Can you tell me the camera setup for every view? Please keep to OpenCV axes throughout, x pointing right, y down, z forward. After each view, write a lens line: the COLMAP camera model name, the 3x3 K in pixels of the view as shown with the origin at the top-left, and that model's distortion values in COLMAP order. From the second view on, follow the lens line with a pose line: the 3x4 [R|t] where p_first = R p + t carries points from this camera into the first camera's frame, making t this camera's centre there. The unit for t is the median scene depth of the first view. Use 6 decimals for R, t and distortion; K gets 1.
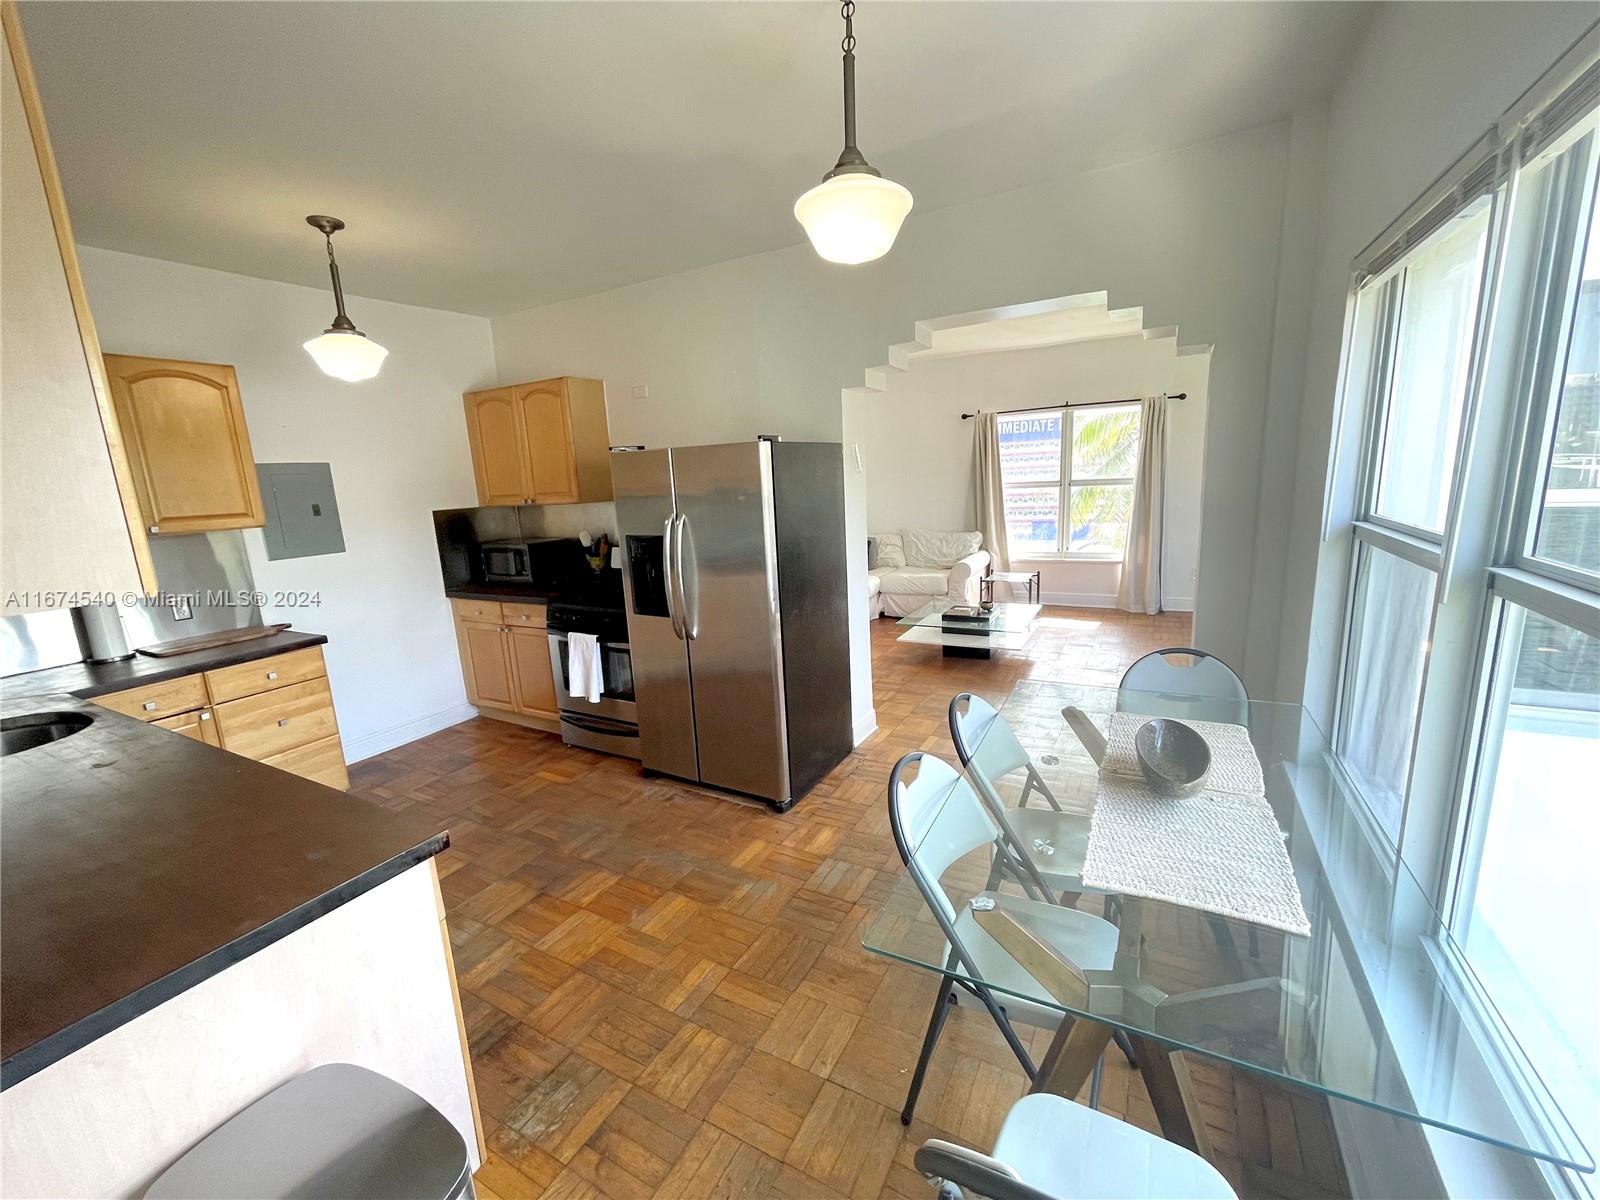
lens RADIAL K [[645.2, 0, 800.8], [0, 645.2, 602.9], [0, 0, 1]] dist [-0.000906, 0.000190]
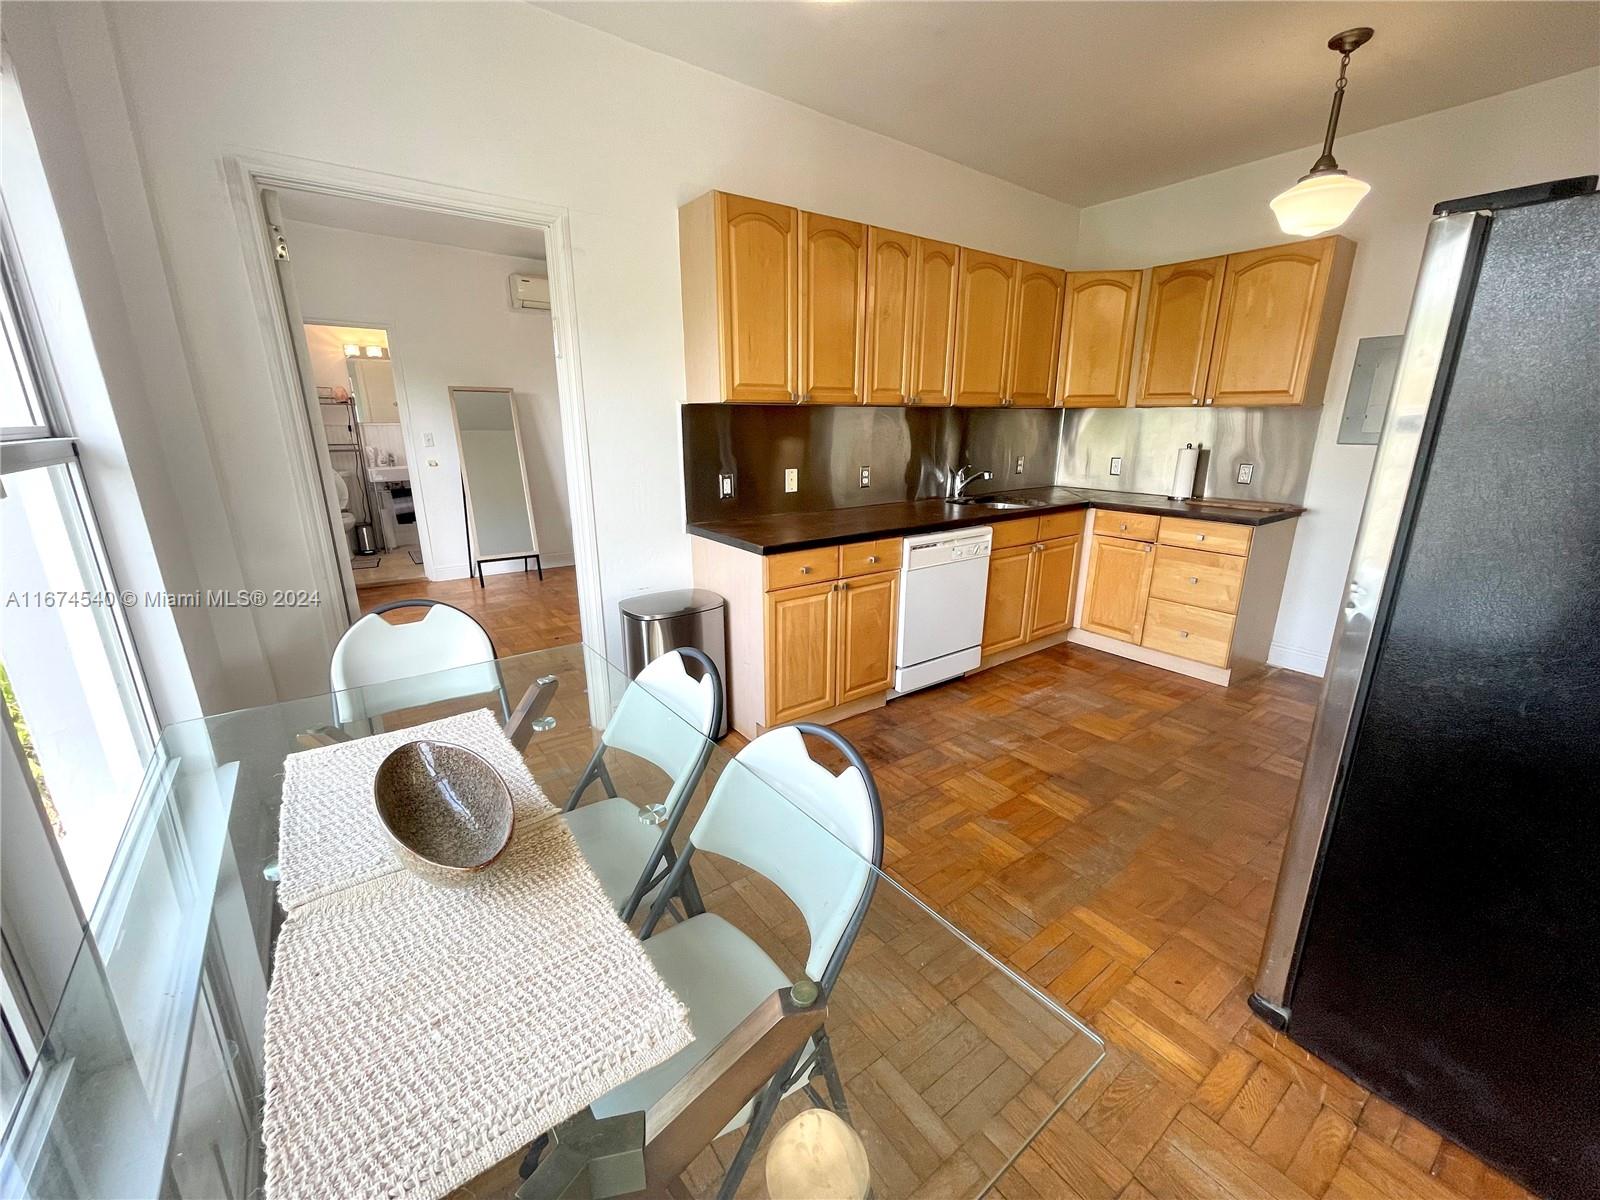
lens RADIAL K [[645.2, 0, 800.8], [0, 645.2, 602.9], [0, 0, 1]] dist [-0.000906, 0.000190]
pose [[-0.417323, 0.297937, -0.858531, 0.422190], [-0.156122, 0.907178, 0.390709, -0.101809], [0.895247, 0.297087, -0.332072, 0.679766]]
